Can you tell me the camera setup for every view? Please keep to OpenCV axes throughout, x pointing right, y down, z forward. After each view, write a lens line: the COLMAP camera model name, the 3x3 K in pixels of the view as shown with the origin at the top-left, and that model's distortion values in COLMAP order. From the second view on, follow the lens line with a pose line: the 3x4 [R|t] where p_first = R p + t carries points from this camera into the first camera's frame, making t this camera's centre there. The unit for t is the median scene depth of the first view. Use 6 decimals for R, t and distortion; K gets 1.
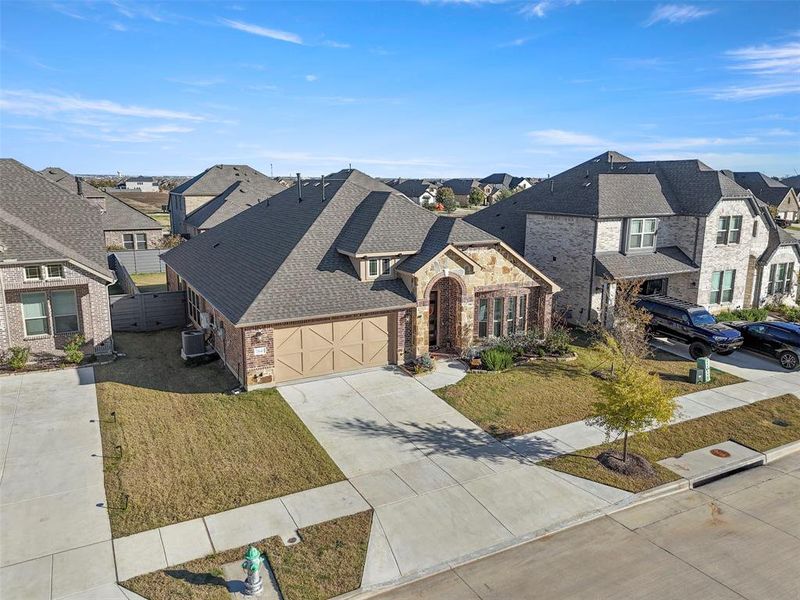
lens RADIAL K [[586.9, 0, 400.0], [0, 586.9, 300.0], [0, 0, 1]] dist [0.107002, -0.134071]
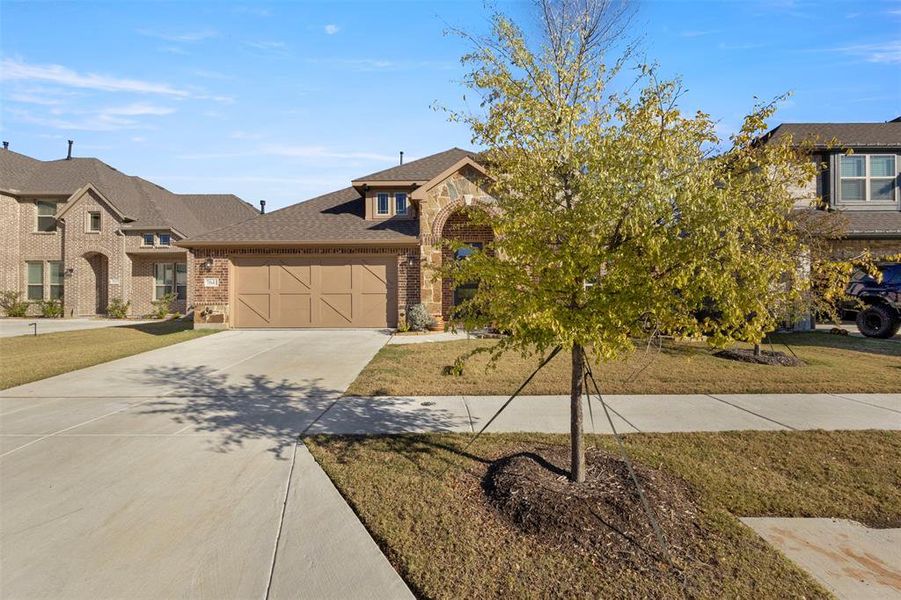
lens RADIAL K [[414.9, 0, 448.9], [0, 414.9, 300.1], [0, 0, 1]] dist [0.001526, 0.000928]
pose [[0.879043, -0.010461, -0.476628, 0.298564], [-0.088118, 0.978968, -0.184002, 0.167511], [0.468529, 0.203745, 0.859633, 0.583332]]
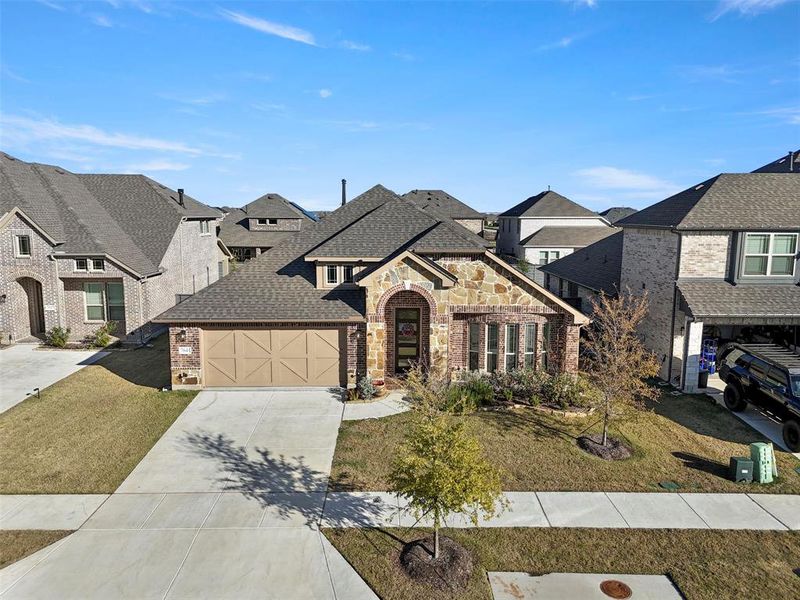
lens RADIAL K [[586.9, 0, 400.0], [0, 586.9, 300.0], [0, 0, 1]] dist [0.107002, -0.134071]
pose [[0.884355, 0.067563, -0.461899, 0.457497], [-0.094582, 0.994882, -0.035563, 0.005357], [0.457132, 0.075138, 0.886219, 0.260346]]
